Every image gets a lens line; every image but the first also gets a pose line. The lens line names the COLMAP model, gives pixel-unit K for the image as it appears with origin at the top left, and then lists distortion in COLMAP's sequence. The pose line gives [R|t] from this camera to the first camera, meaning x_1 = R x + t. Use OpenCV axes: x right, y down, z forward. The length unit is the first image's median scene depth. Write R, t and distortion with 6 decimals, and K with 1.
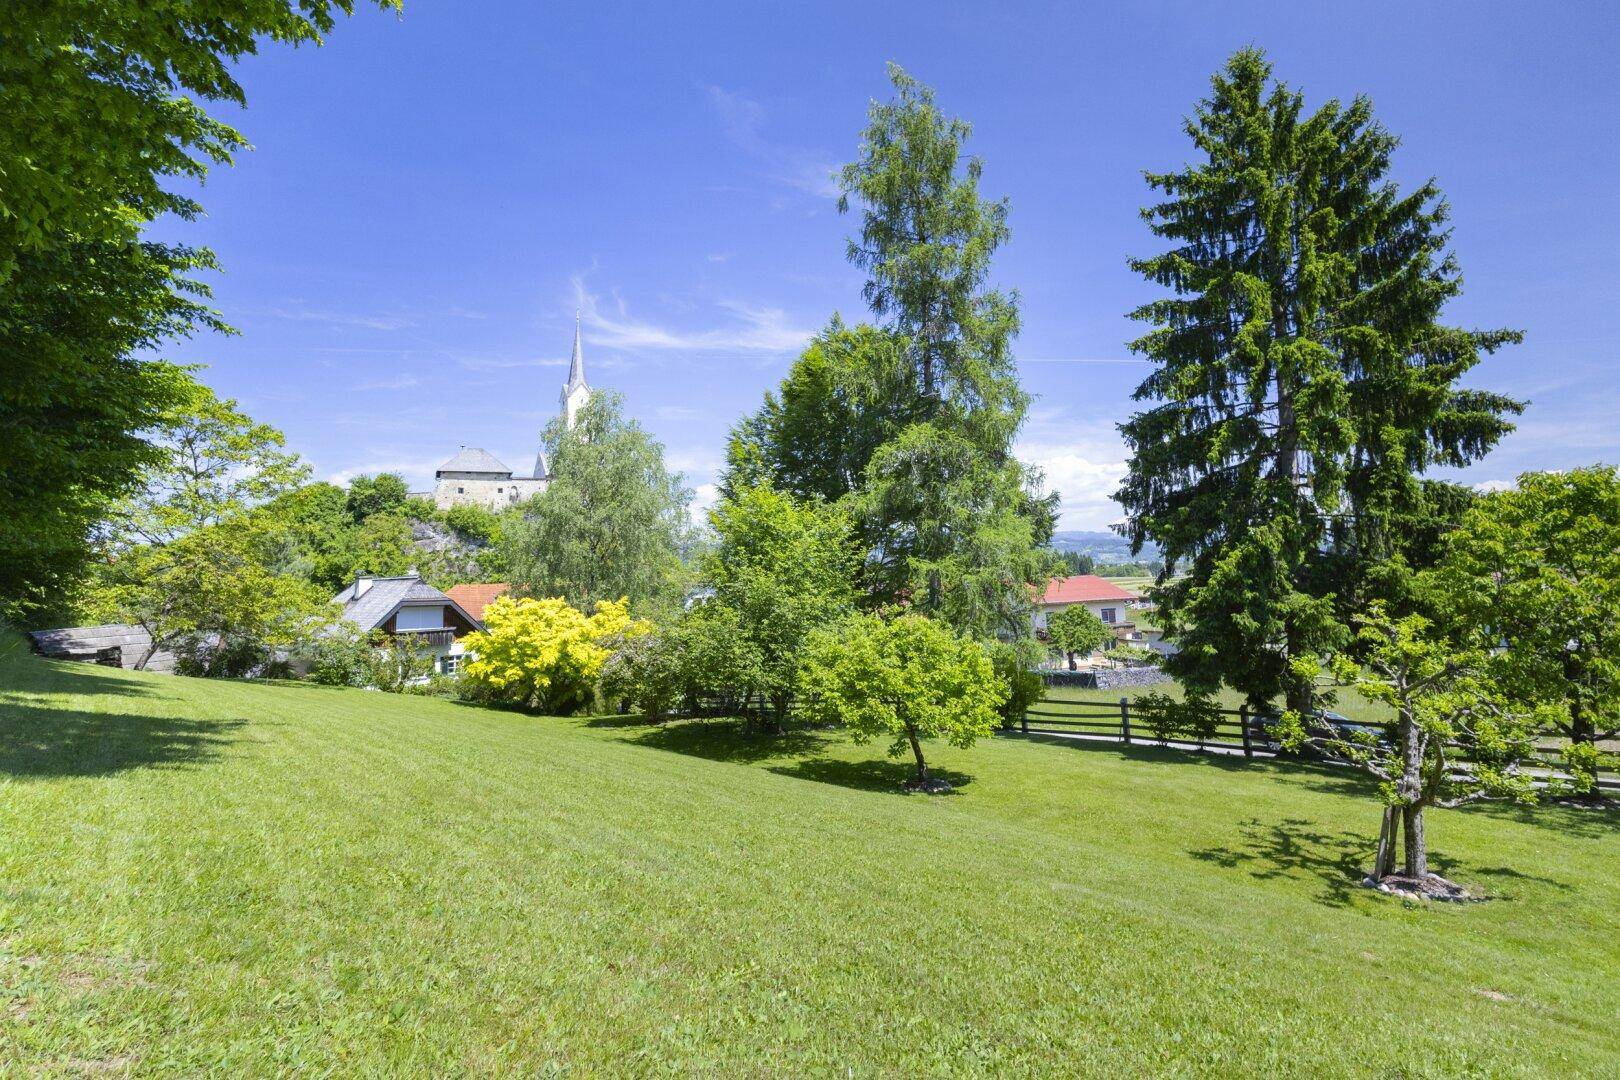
lens RADIAL K [[775.0, 0, 810.9], [0, 775.0, 471.9], [0, 0, 1]] dist [0.000663, 0.000044]
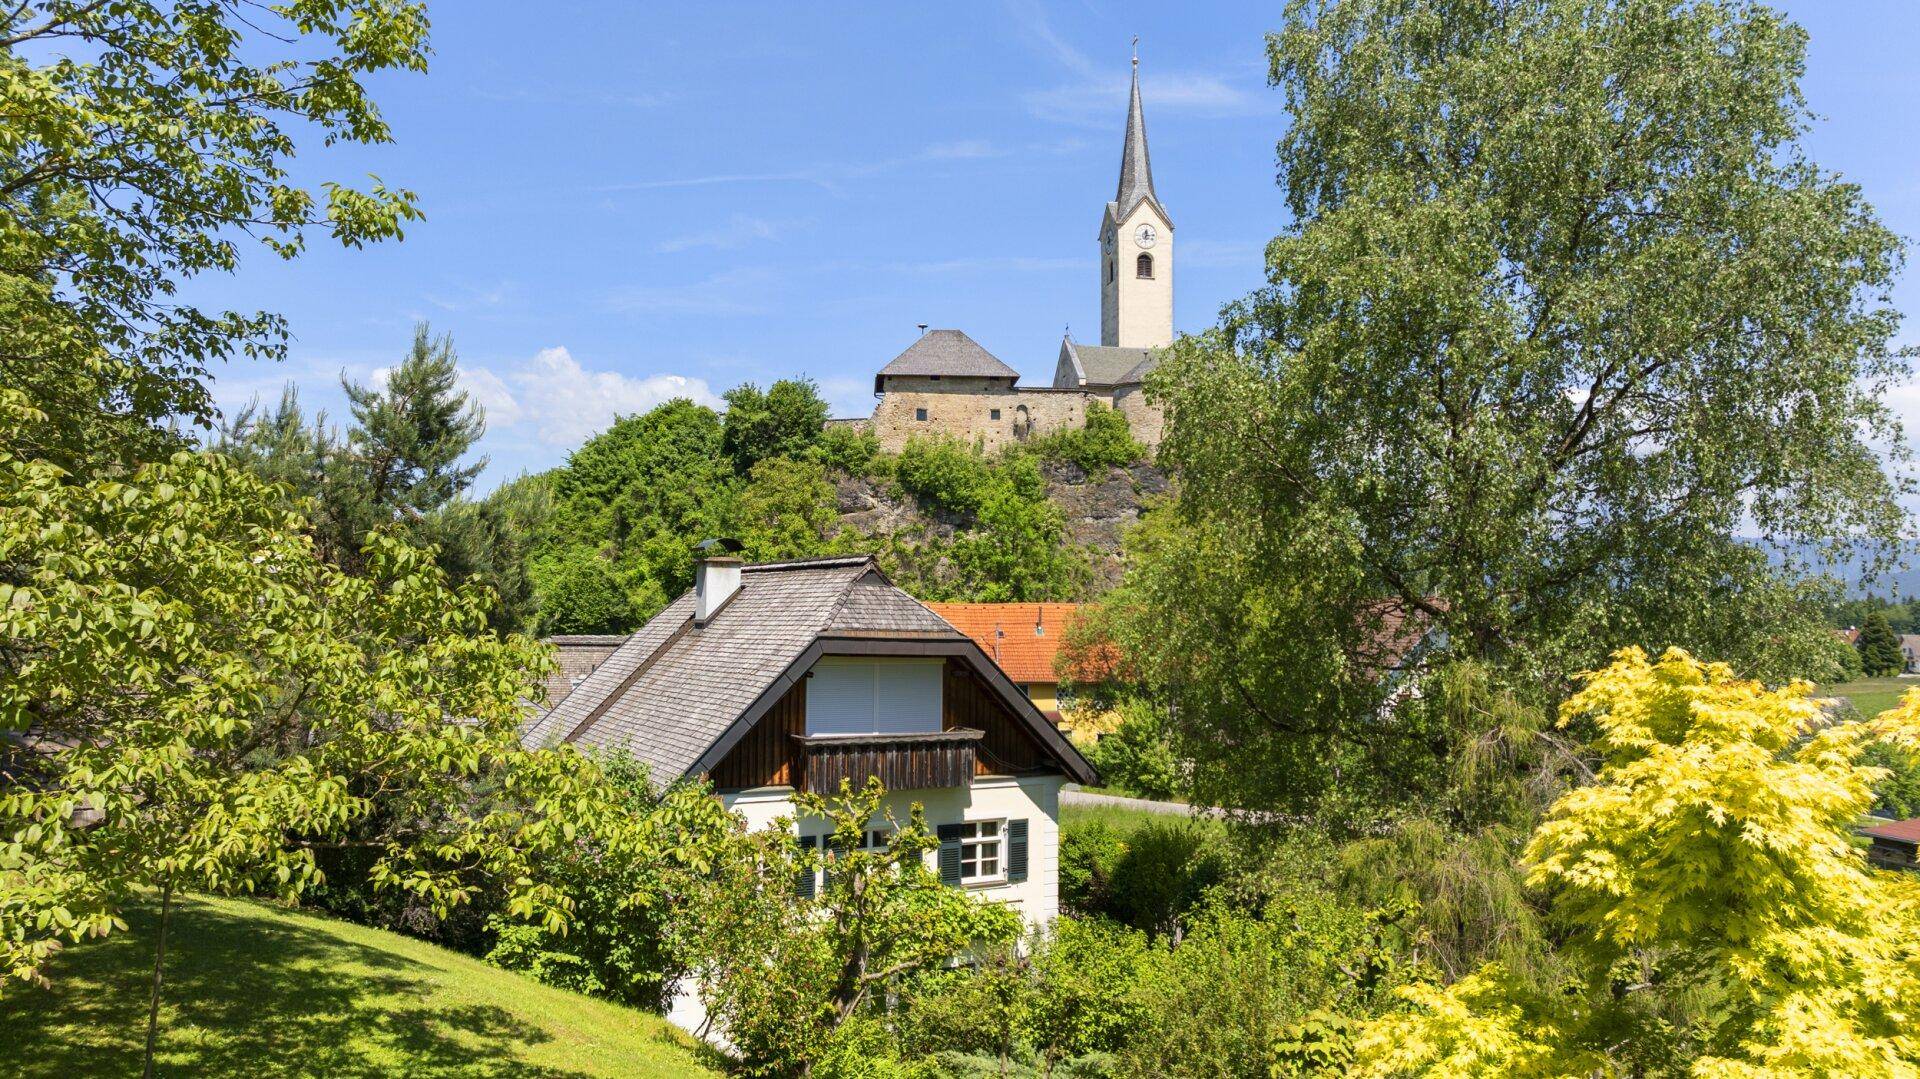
lens RADIAL K [[1467.1, 0, 960.0], [0, 1467.1, 539.5], [0, 0, 1]] dist [0.000653, 0.000178]
pose [[0.925585, 0.020001, -0.378011, -0.079230], [0.013977, 0.996116, 0.086930, 0.024088], [0.378282, -0.085744, 0.921711, 0.150295]]
